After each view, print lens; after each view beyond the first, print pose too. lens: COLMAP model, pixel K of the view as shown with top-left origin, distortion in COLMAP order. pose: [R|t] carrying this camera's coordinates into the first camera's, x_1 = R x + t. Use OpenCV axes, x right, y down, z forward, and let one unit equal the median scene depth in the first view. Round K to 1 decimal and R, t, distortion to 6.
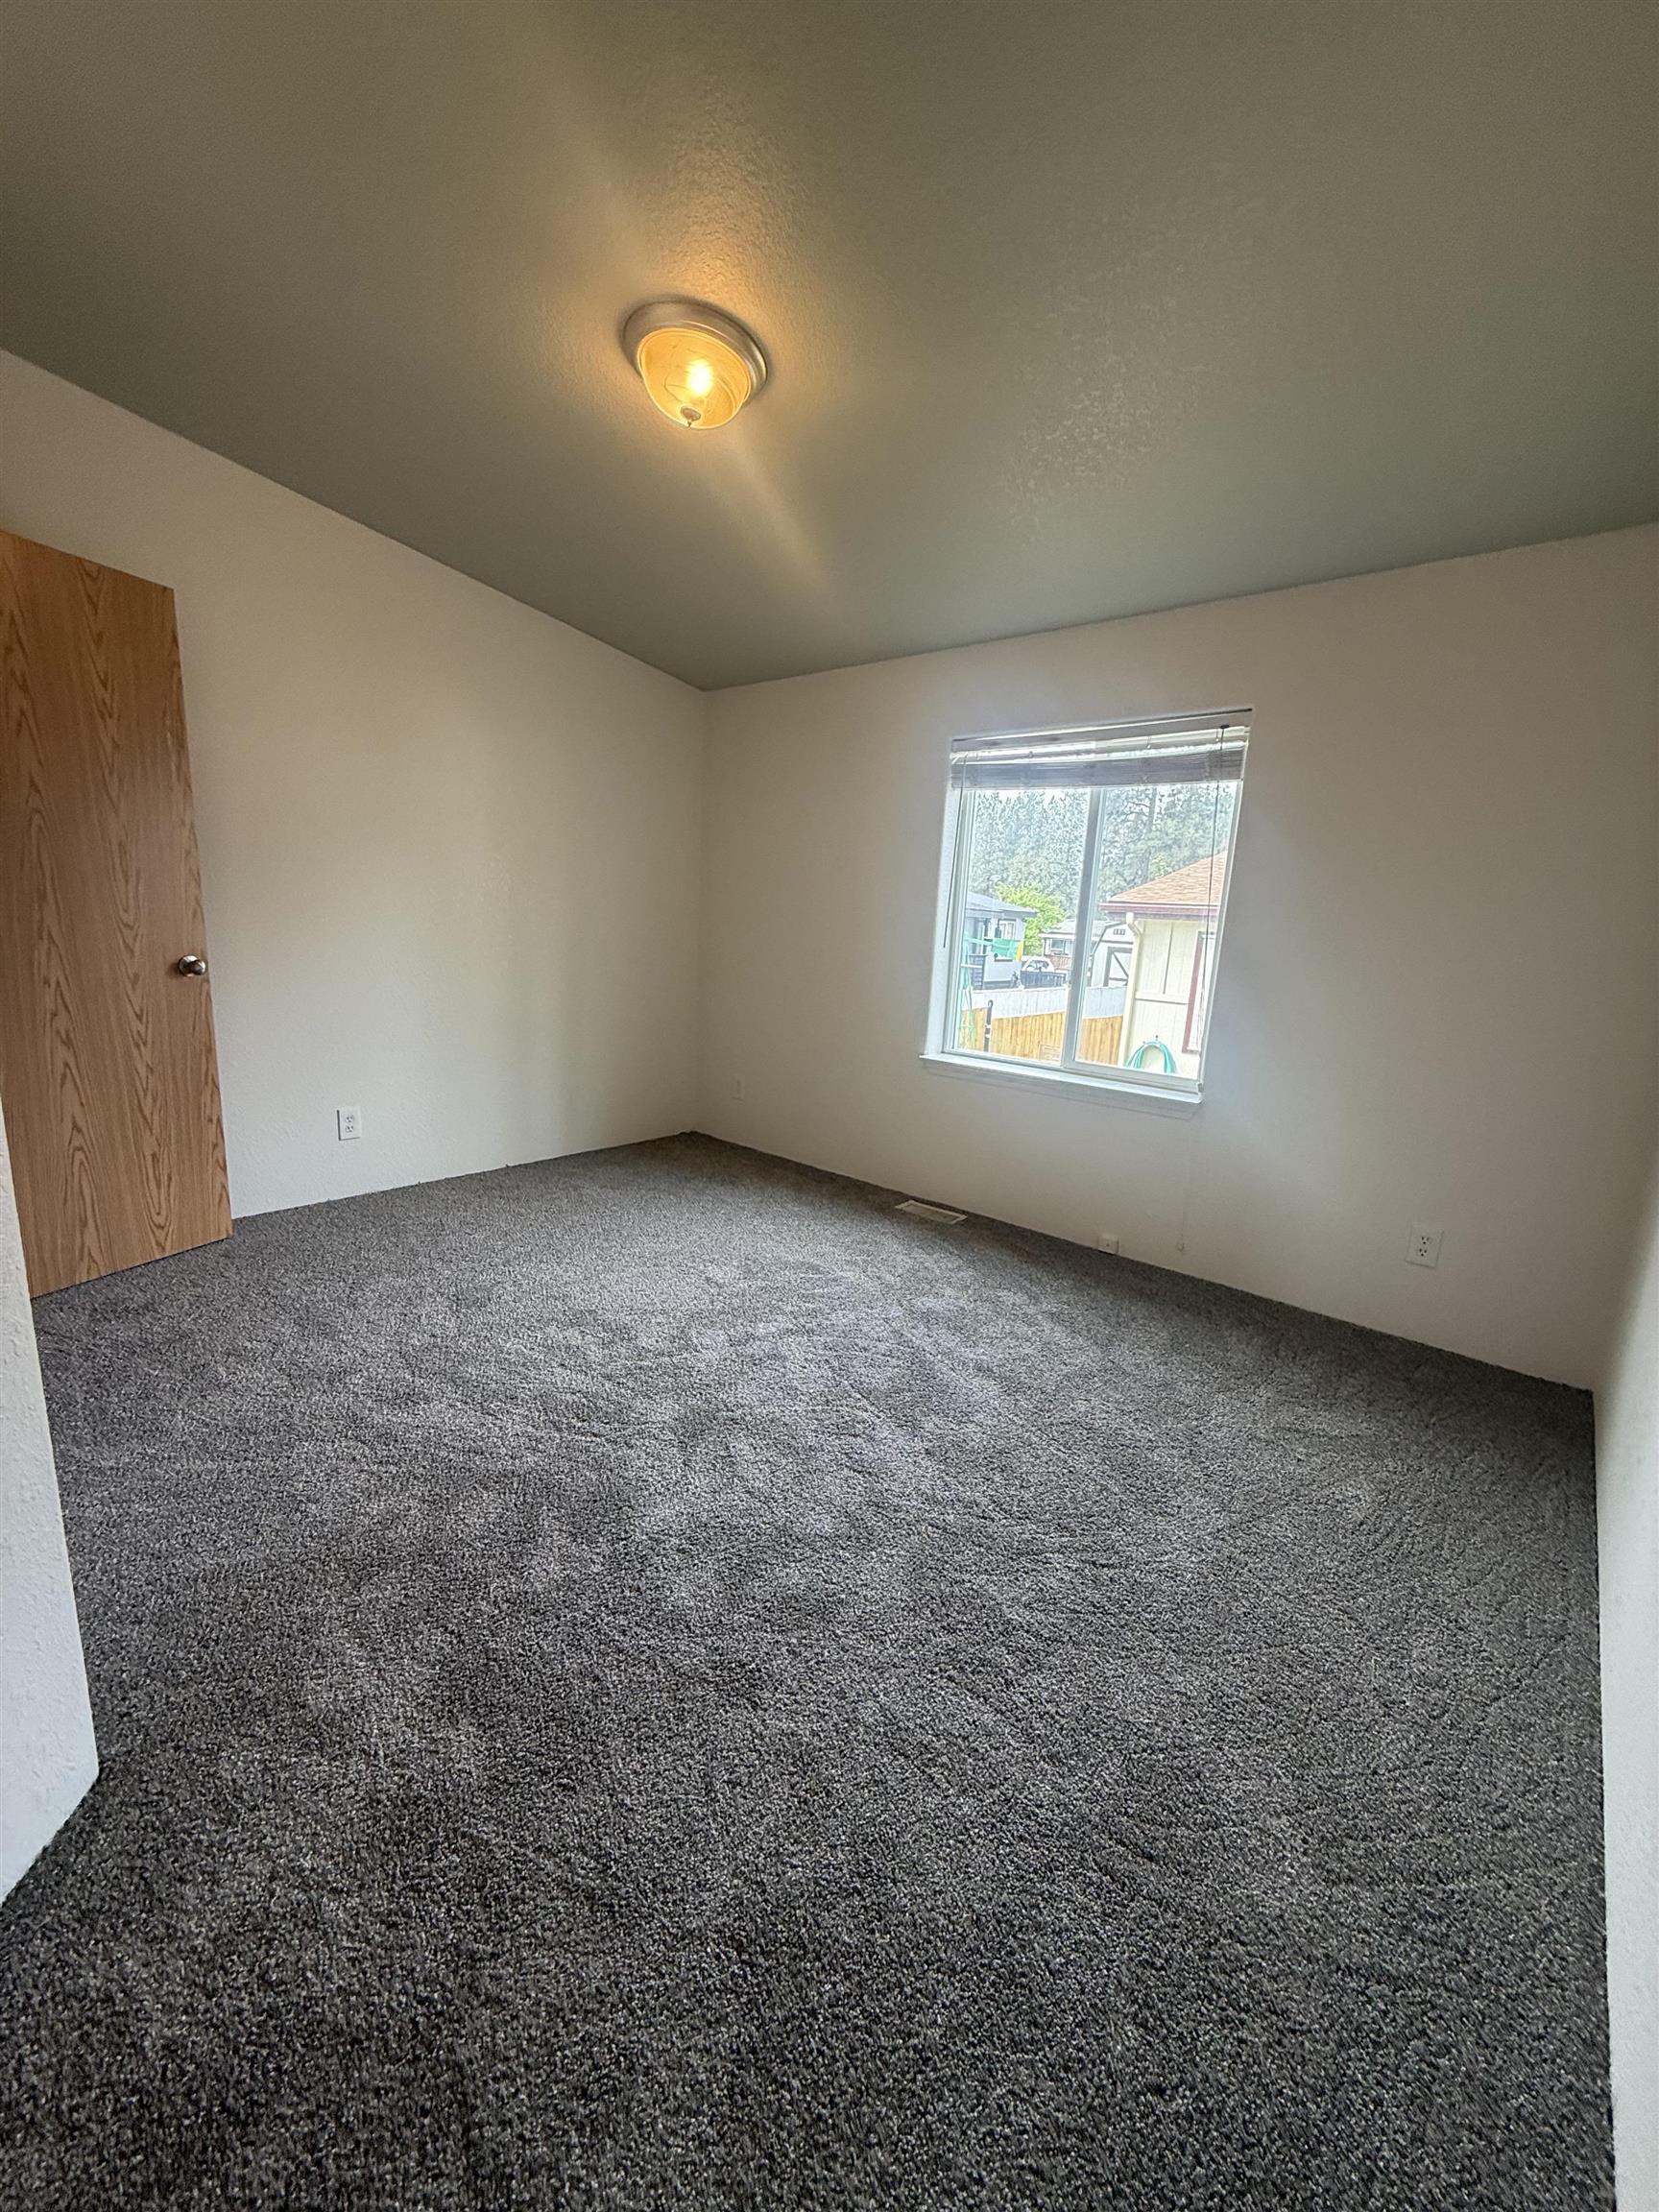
lens RADIAL K [[880.9, 0, 831.2], [0, 880.9, 1104.0], [0, 0, 1]] dist [-0.001051, 0.000821]
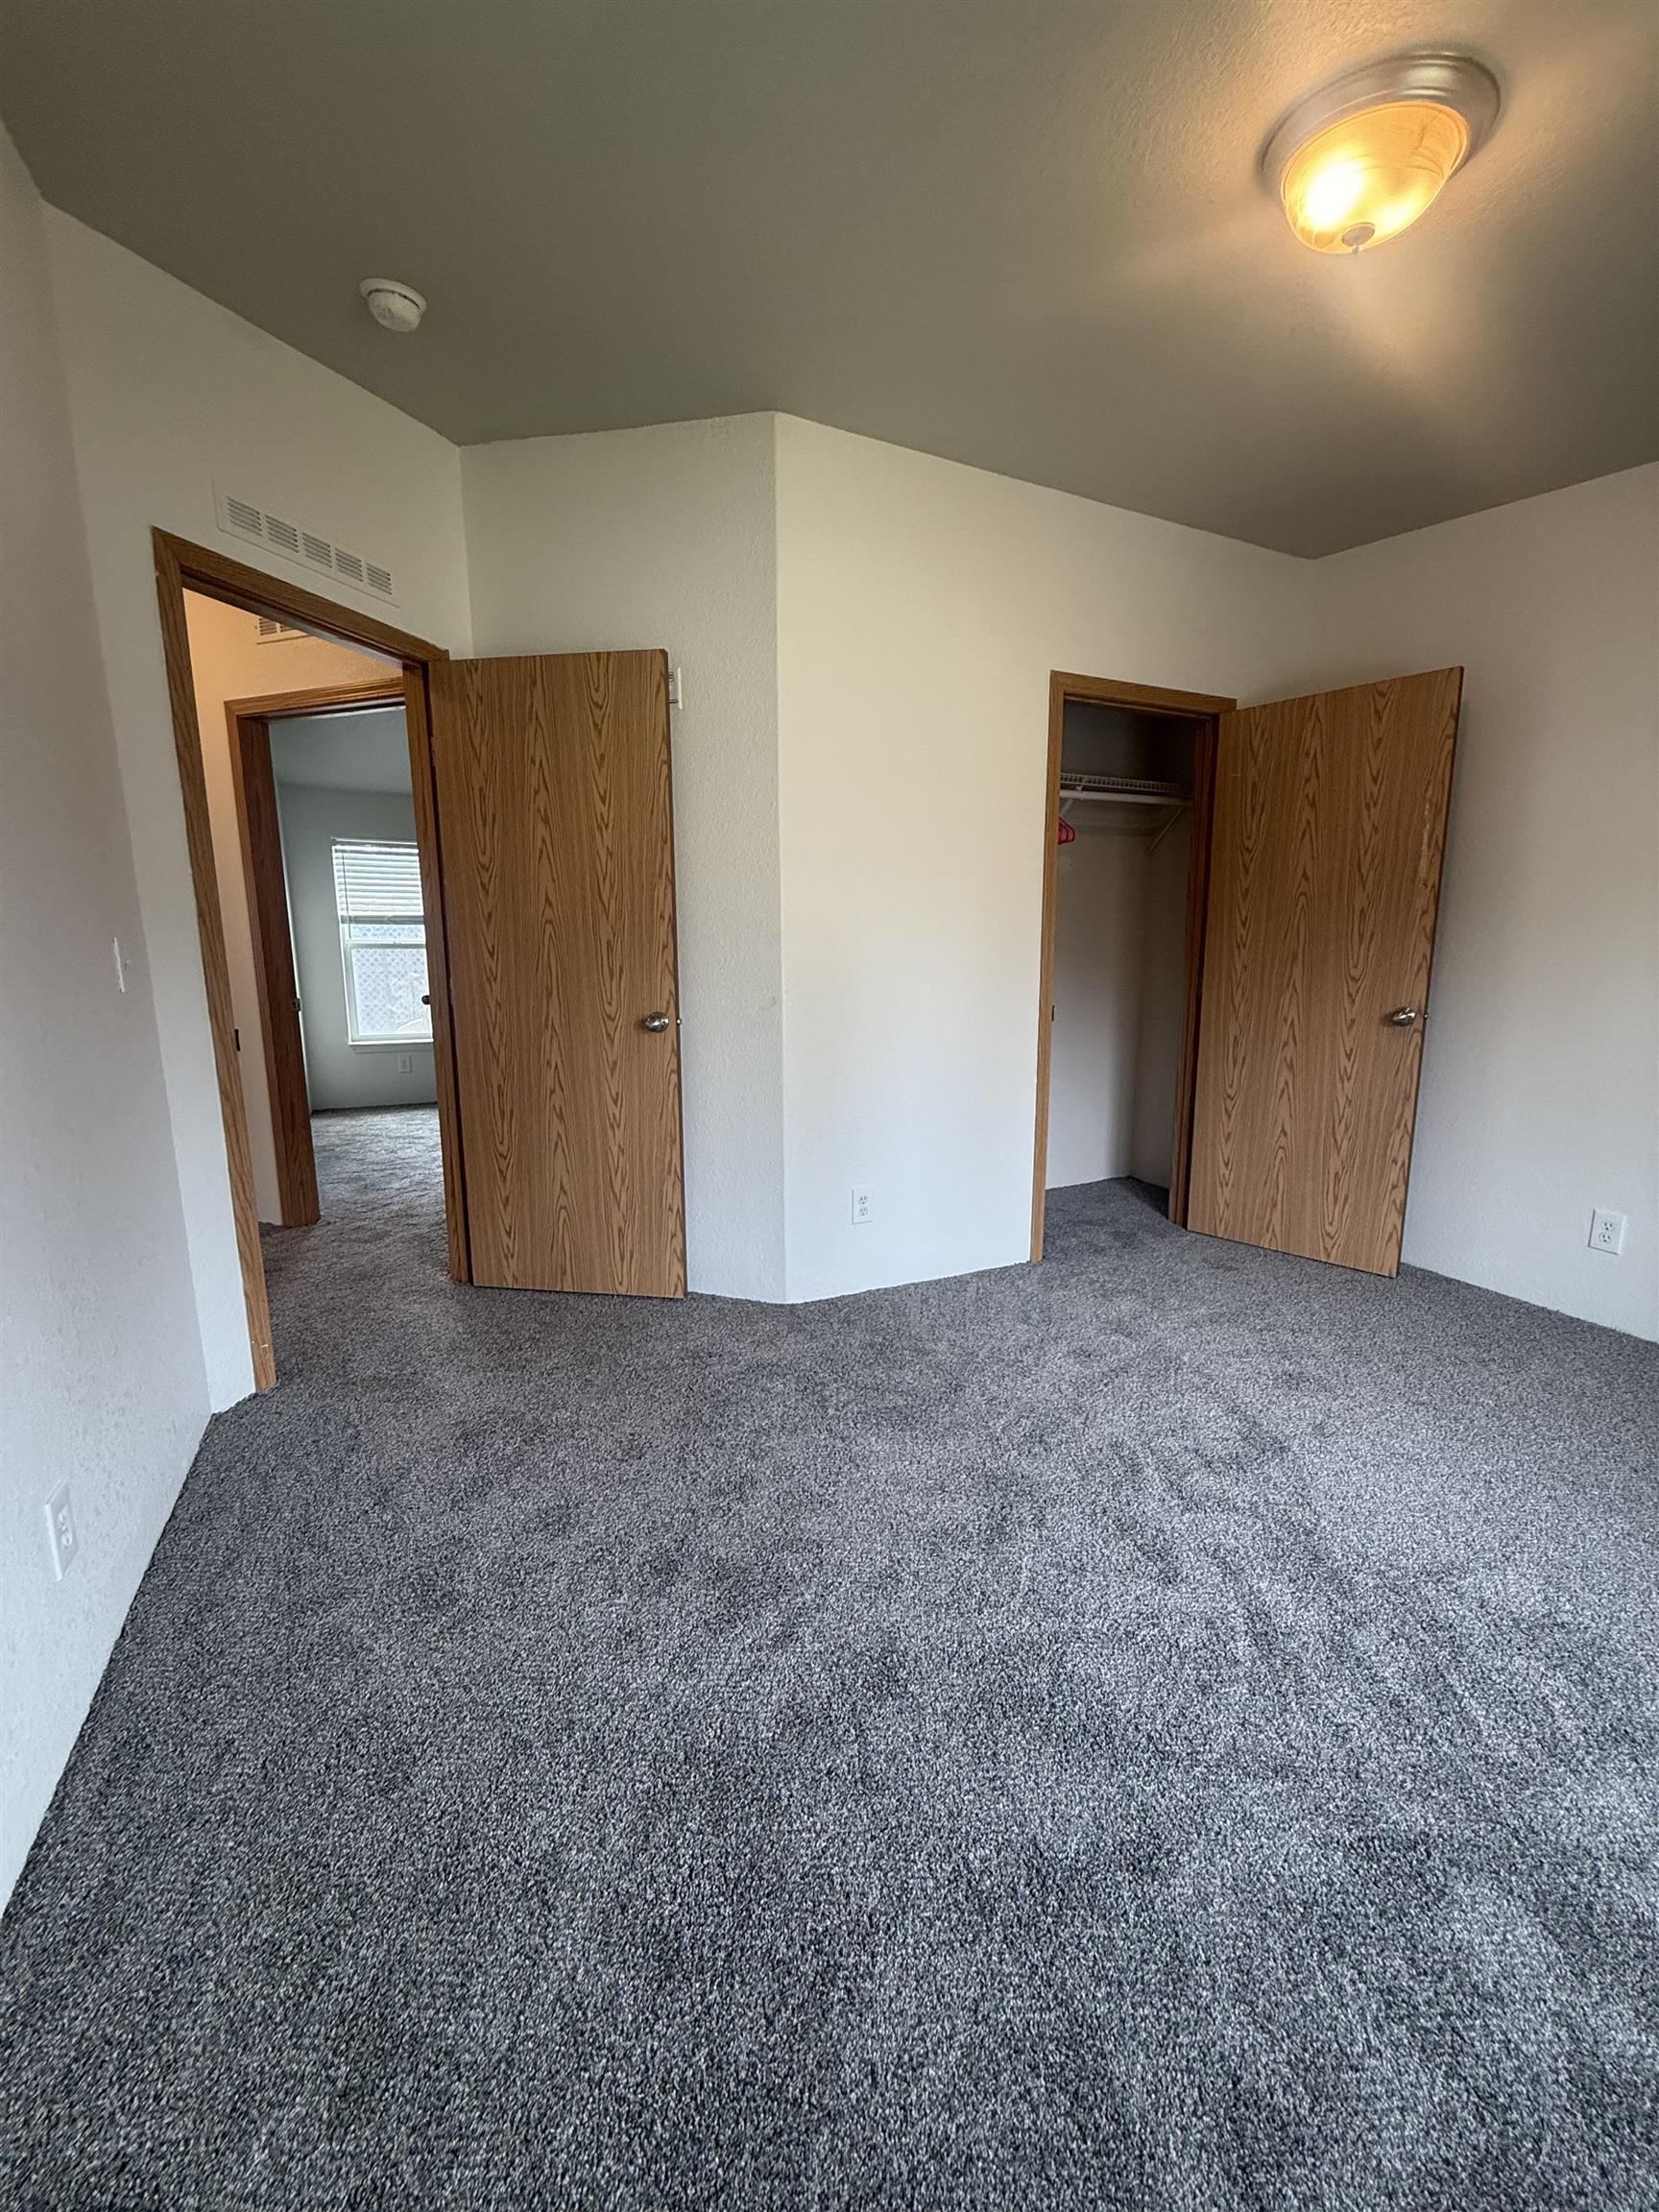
lens RADIAL K [[880.9, 0, 831.2], [0, 880.9, 1104.0], [0, 0, 1]] dist [-0.001051, 0.000821]
pose [[-0.420304, 0.101760, -0.901659, 0.600448], [-0.207251, 0.956659, 0.204576, -0.141485], [0.883398, 0.272854, -0.380998, 0.897745]]
